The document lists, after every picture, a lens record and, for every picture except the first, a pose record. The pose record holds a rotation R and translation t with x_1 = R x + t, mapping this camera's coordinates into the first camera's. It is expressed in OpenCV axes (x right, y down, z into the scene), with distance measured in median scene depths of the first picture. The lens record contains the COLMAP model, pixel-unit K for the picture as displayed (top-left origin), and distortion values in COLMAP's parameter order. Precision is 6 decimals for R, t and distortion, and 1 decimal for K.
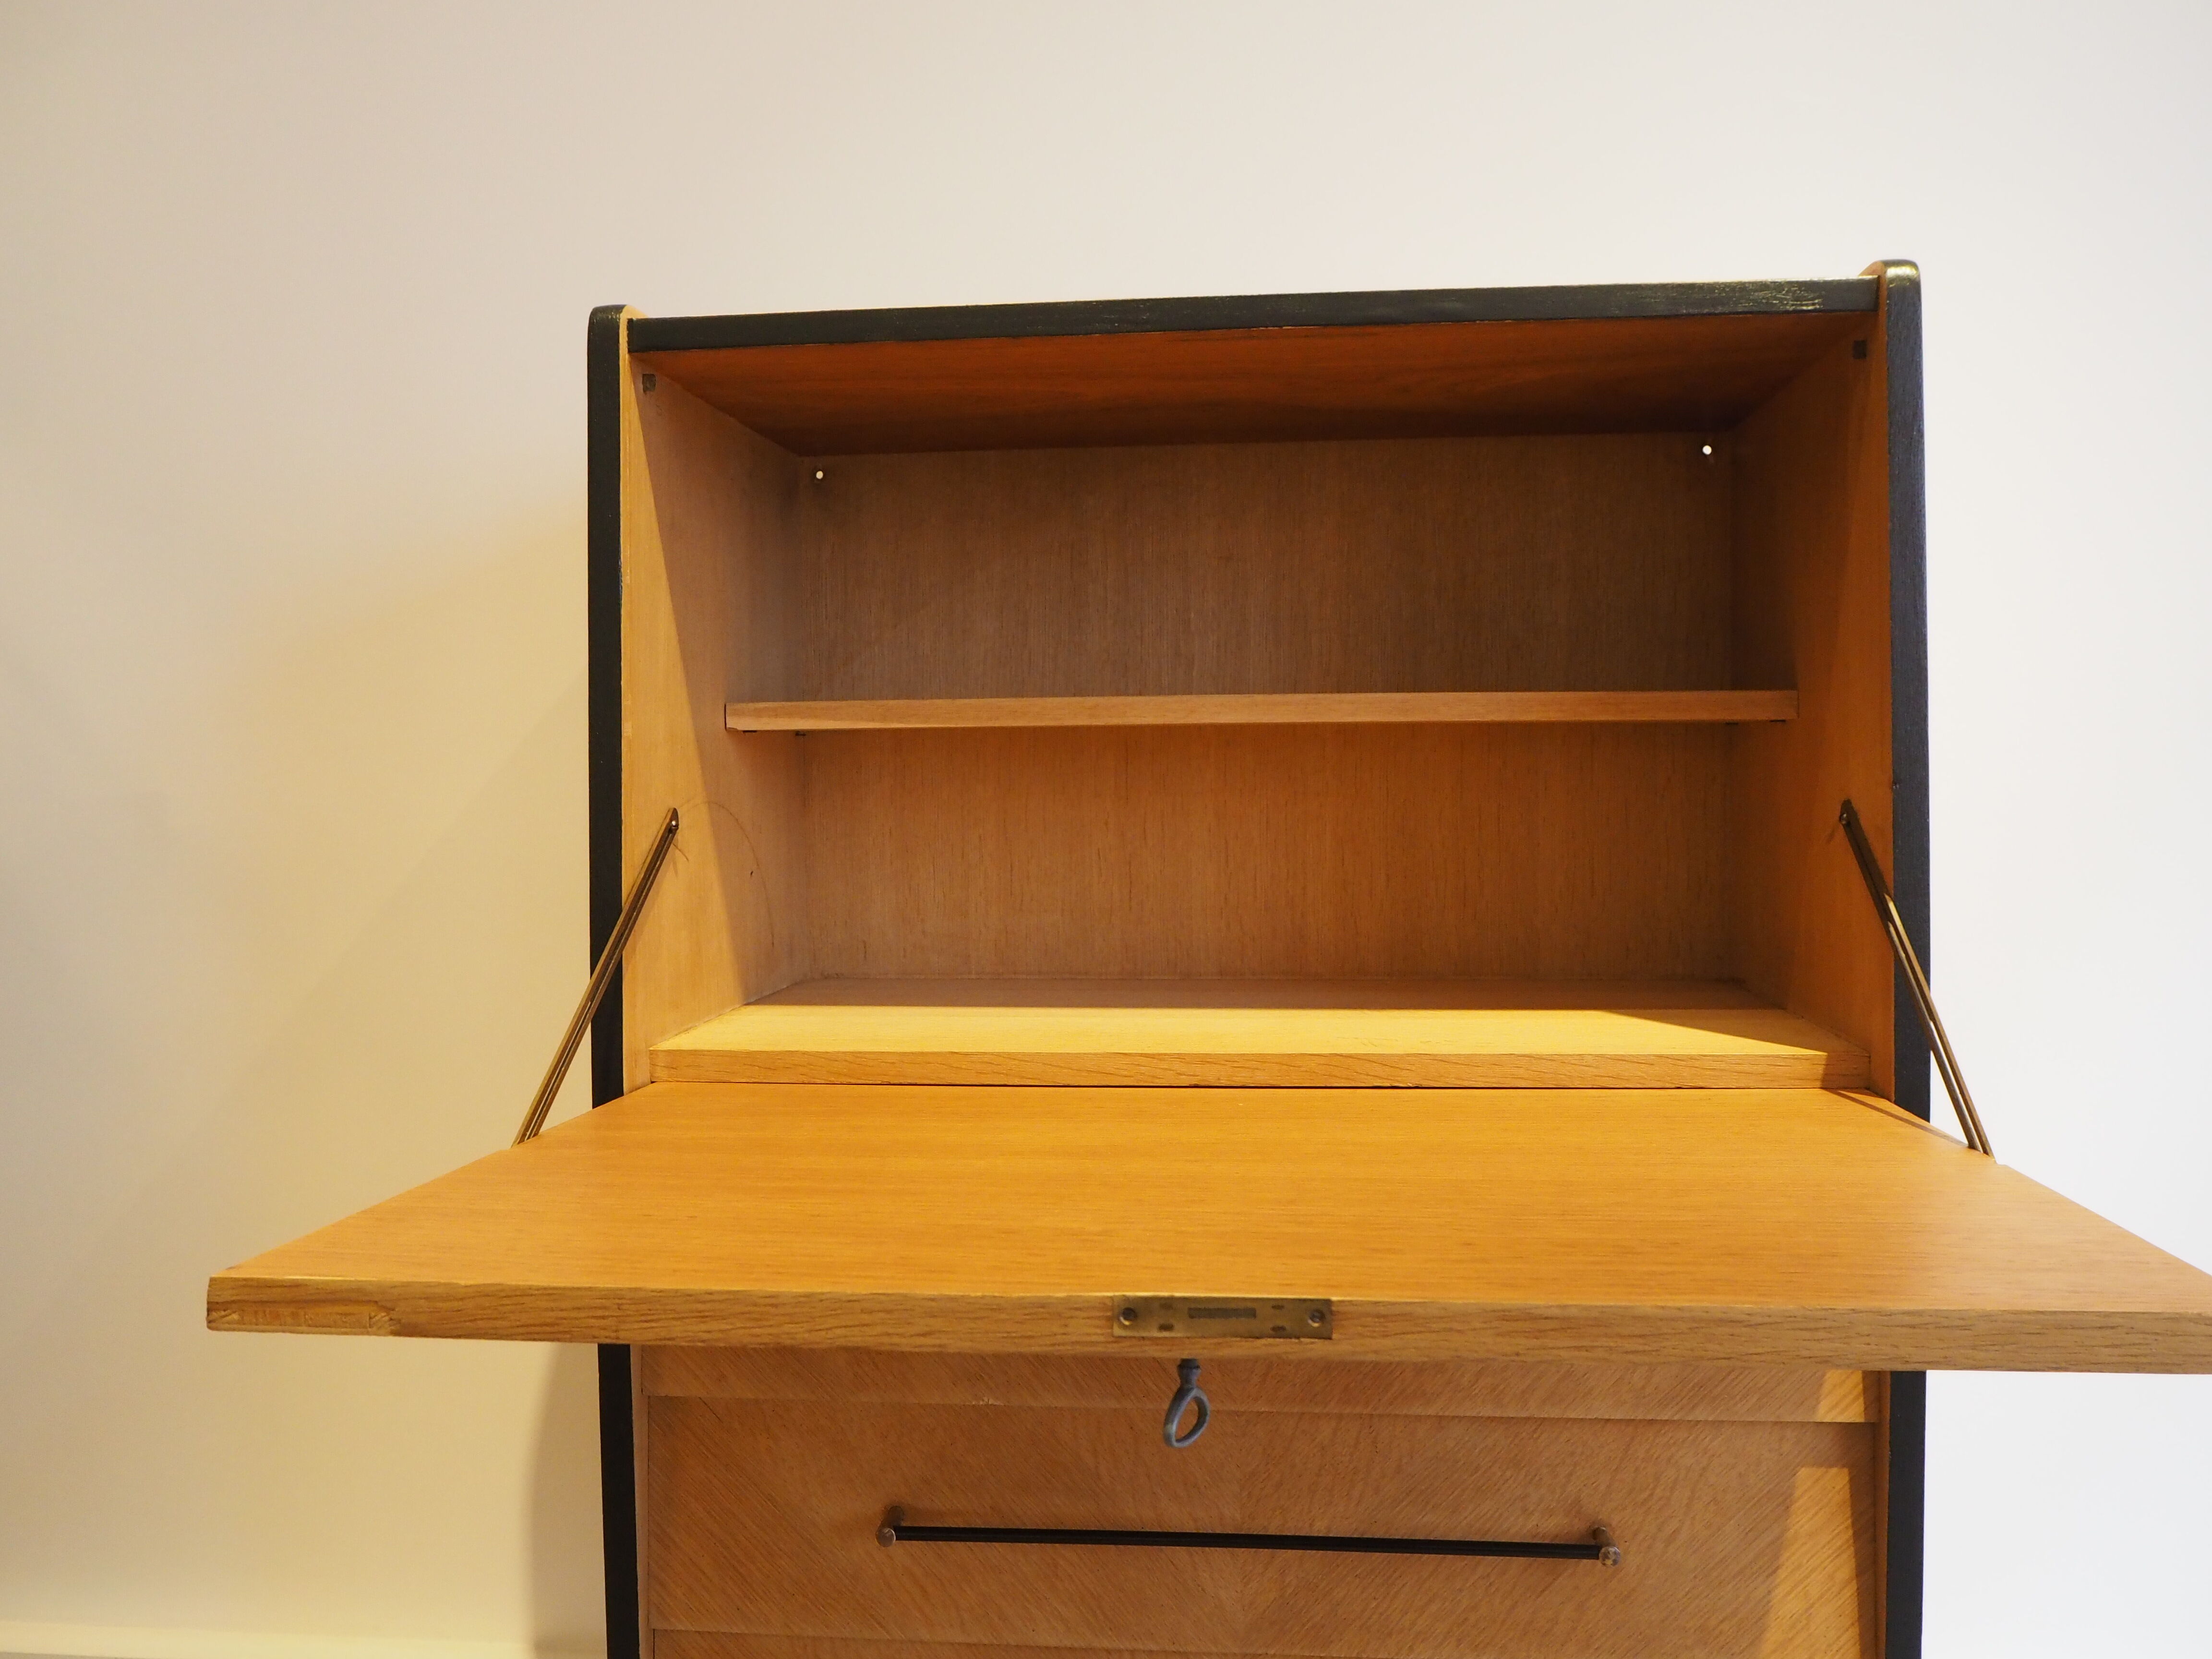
lens RADIAL K [[1884.2, 0, 1085.5], [0, 1884.2, 818.8], [0, 0, 1]] dist [-0.042375, -0.004996]
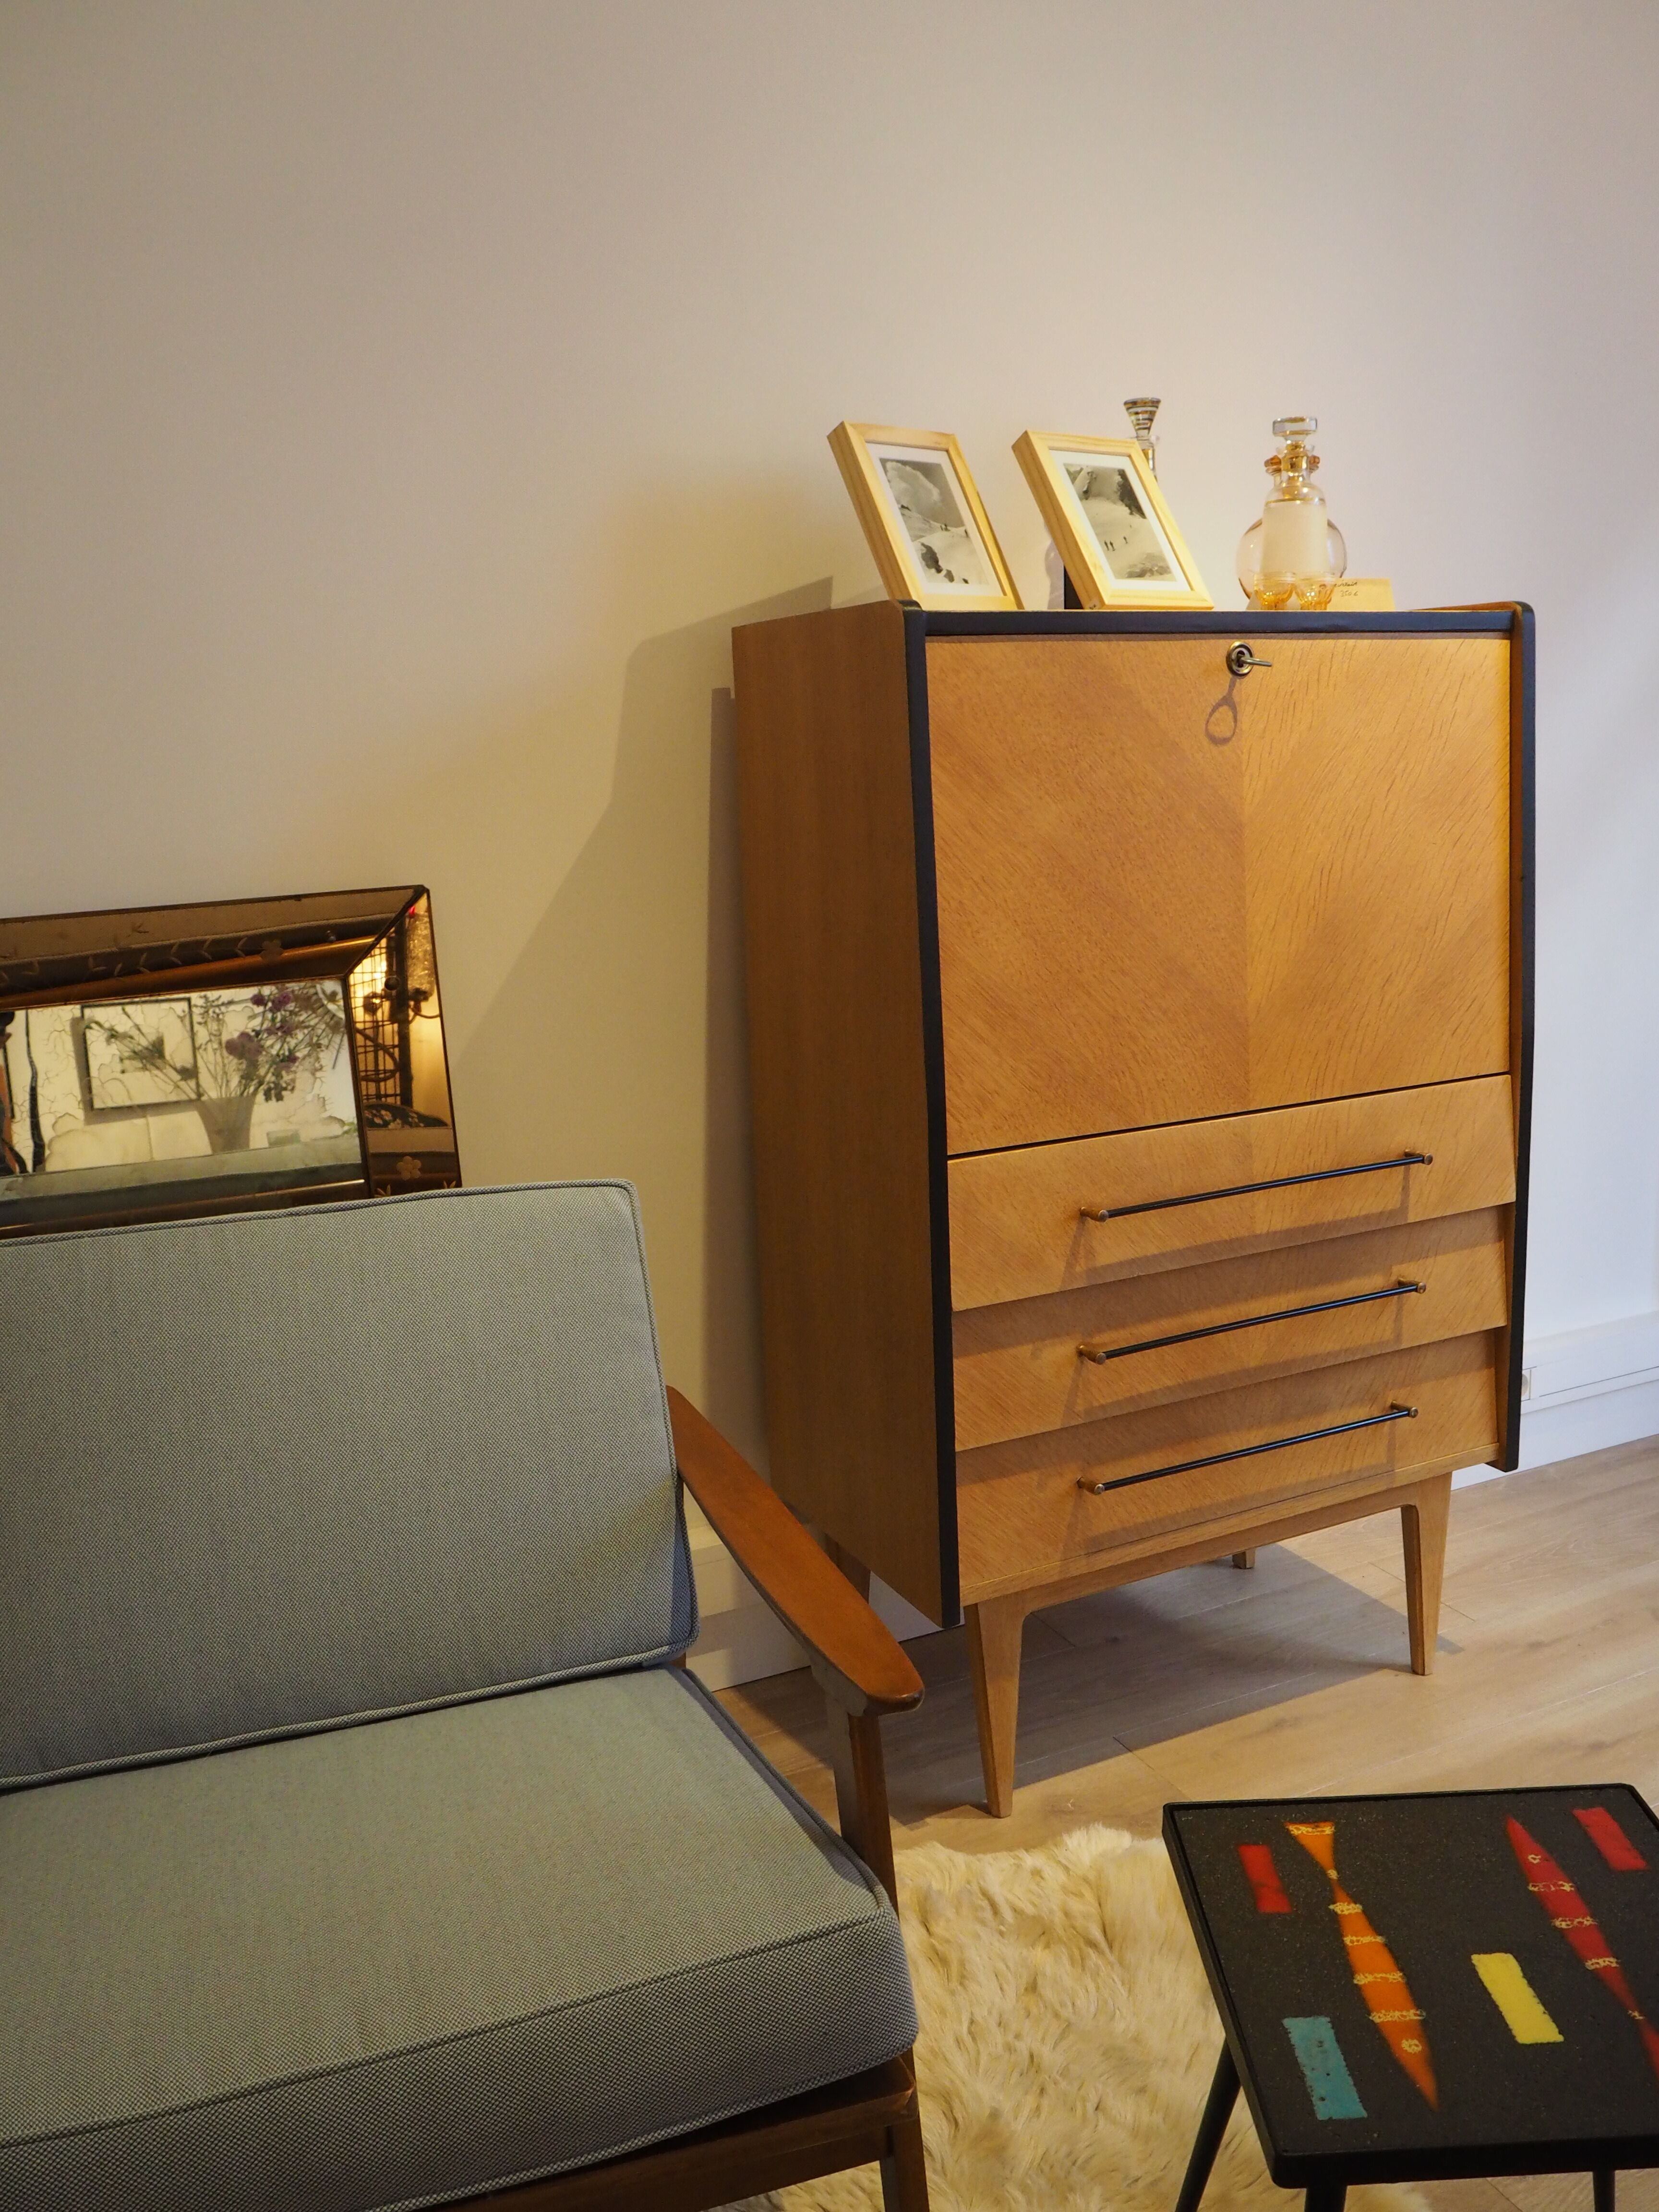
lens RADIAL K [[1884.2, 0, 840.6], [0, 1884.2, 1096.5], [0, 0, 1]] dist [-0.042375, -0.004996]
pose [[0.841426, -0.122041, 0.526410, -1.214451], [0.043772, 0.986355, 0.158706, -0.134815], [-0.538596, -0.110498, 0.835287, -0.276644]]
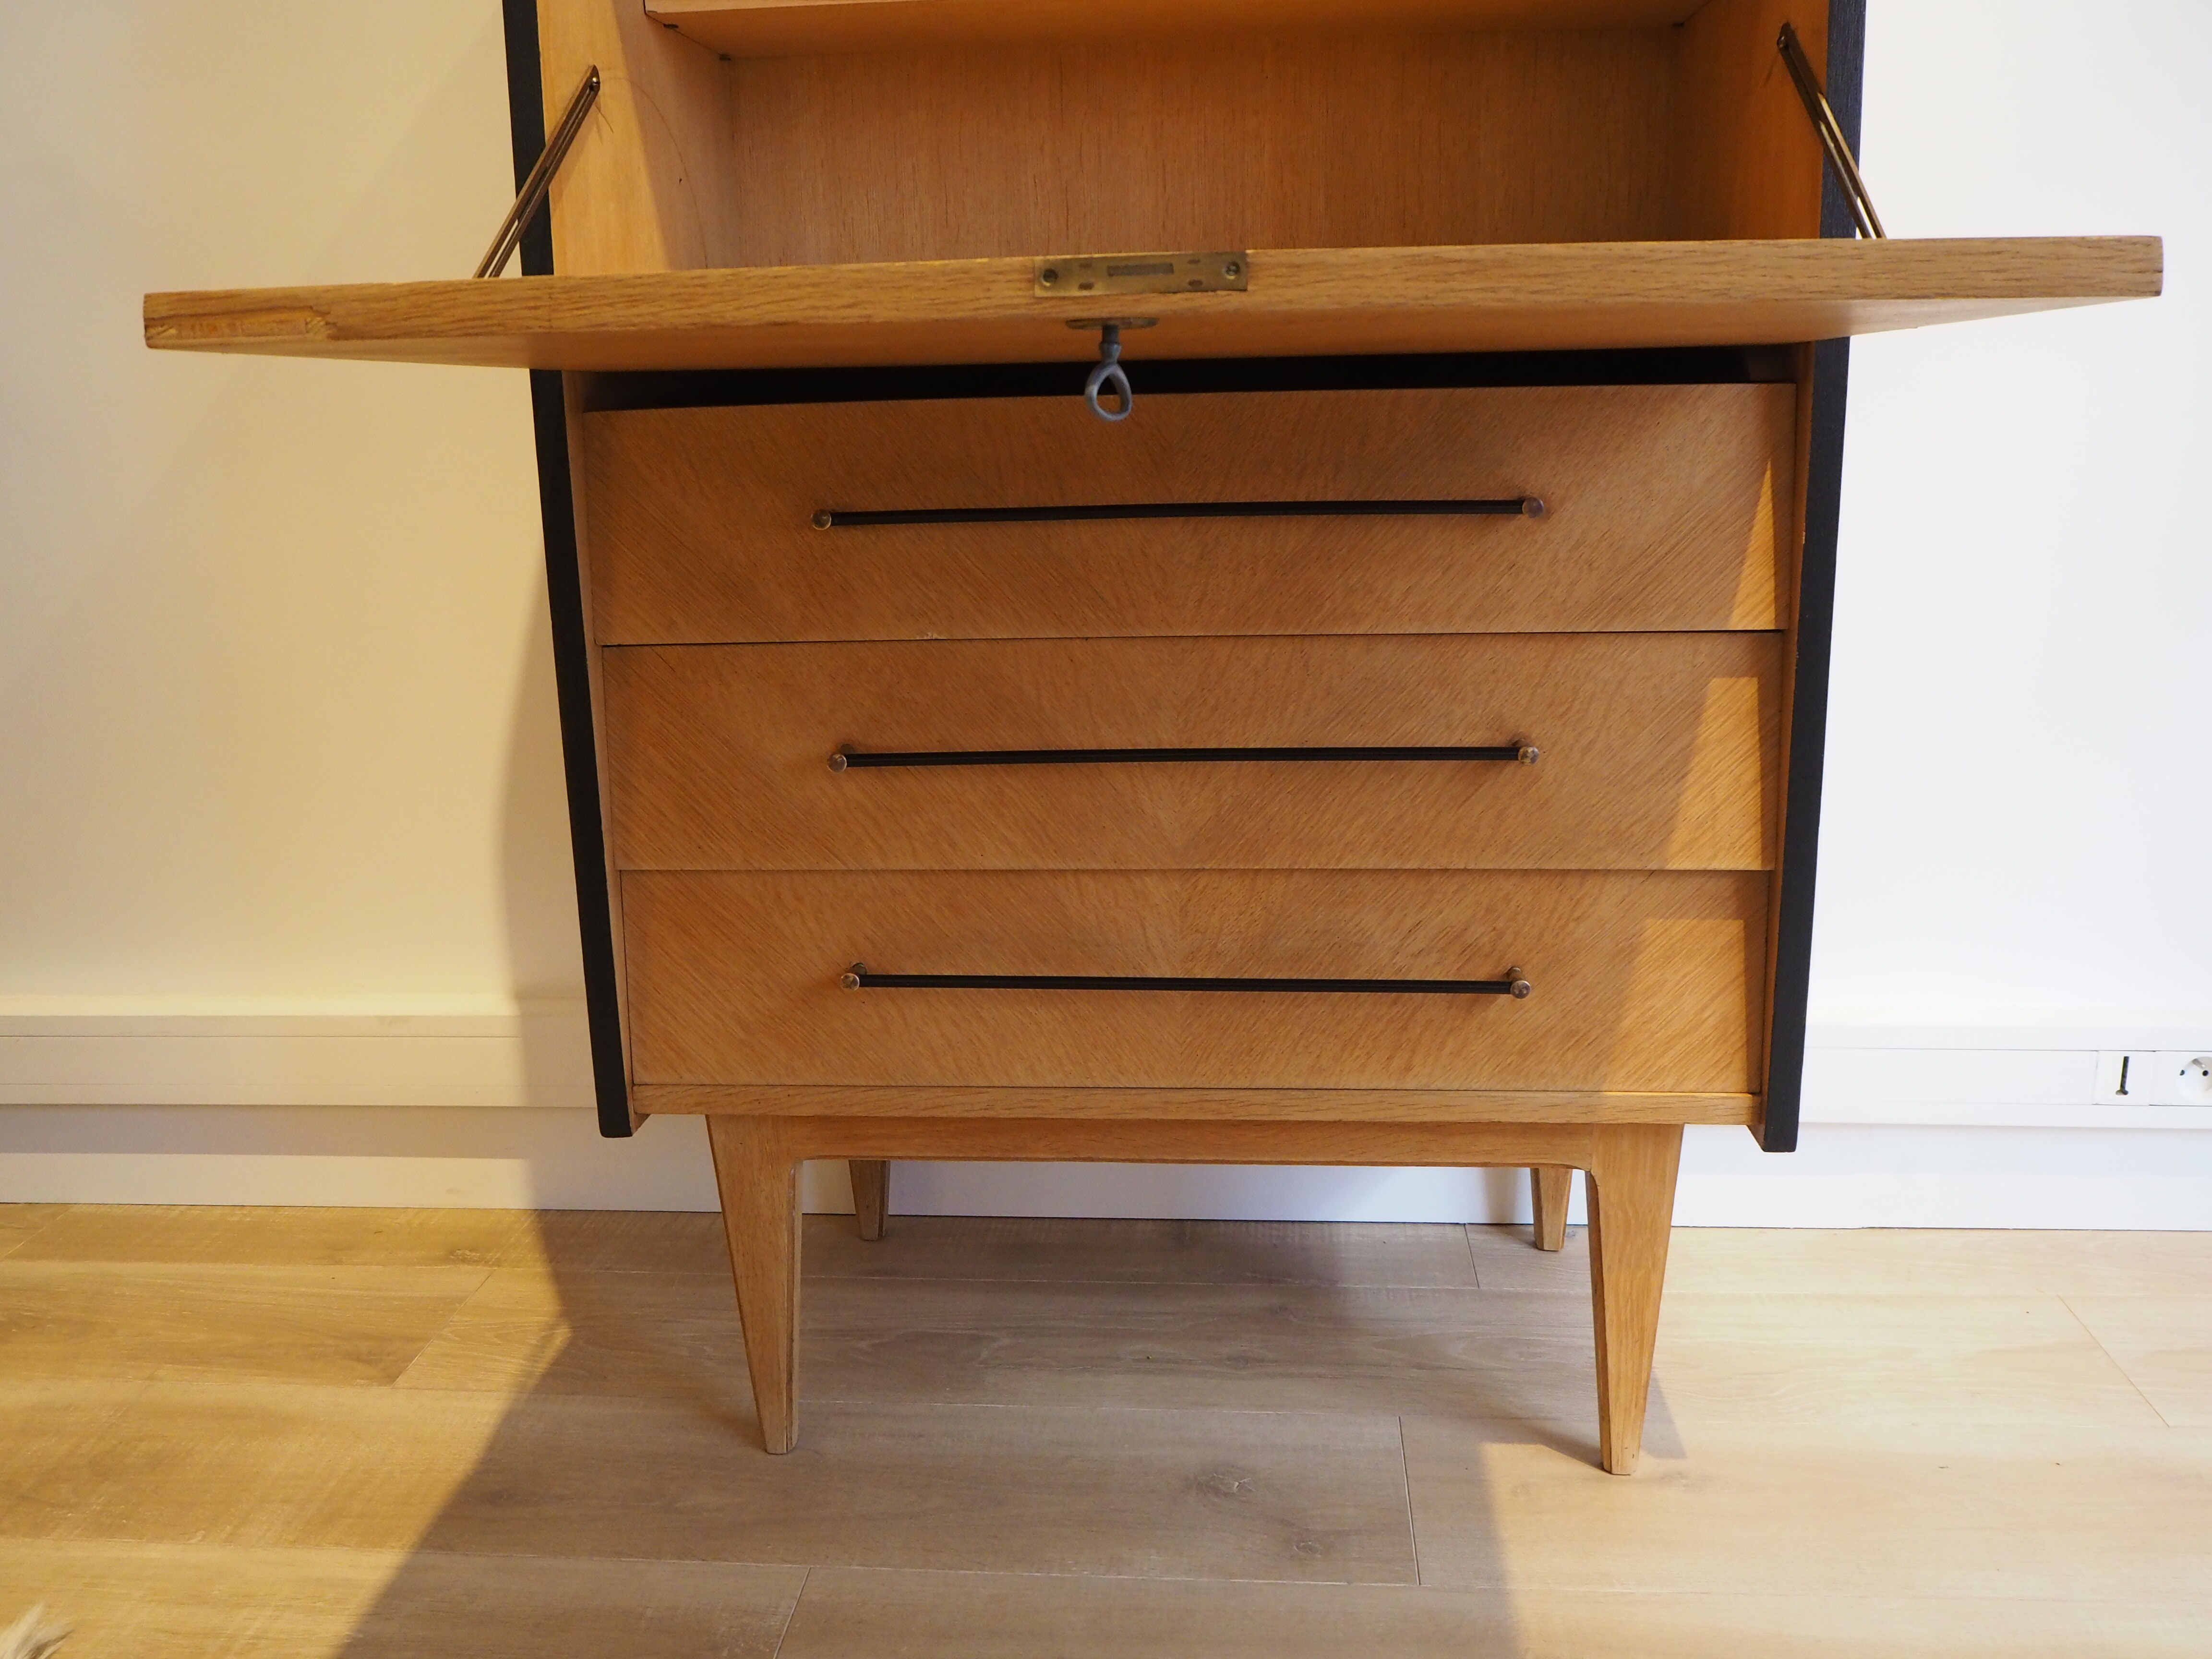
lens RADIAL K [[1884.2, 0, 1096.7], [0, 1884.2, 825.9], [0, 0, 1]] dist [-0.042375, -0.004996]
pose [[0.999627, -0.013610, 0.023674, 0.012664], [0.008753, 0.980901, 0.194308, 0.223260], [-0.025866, -0.194029, 0.980655, -0.038849]]
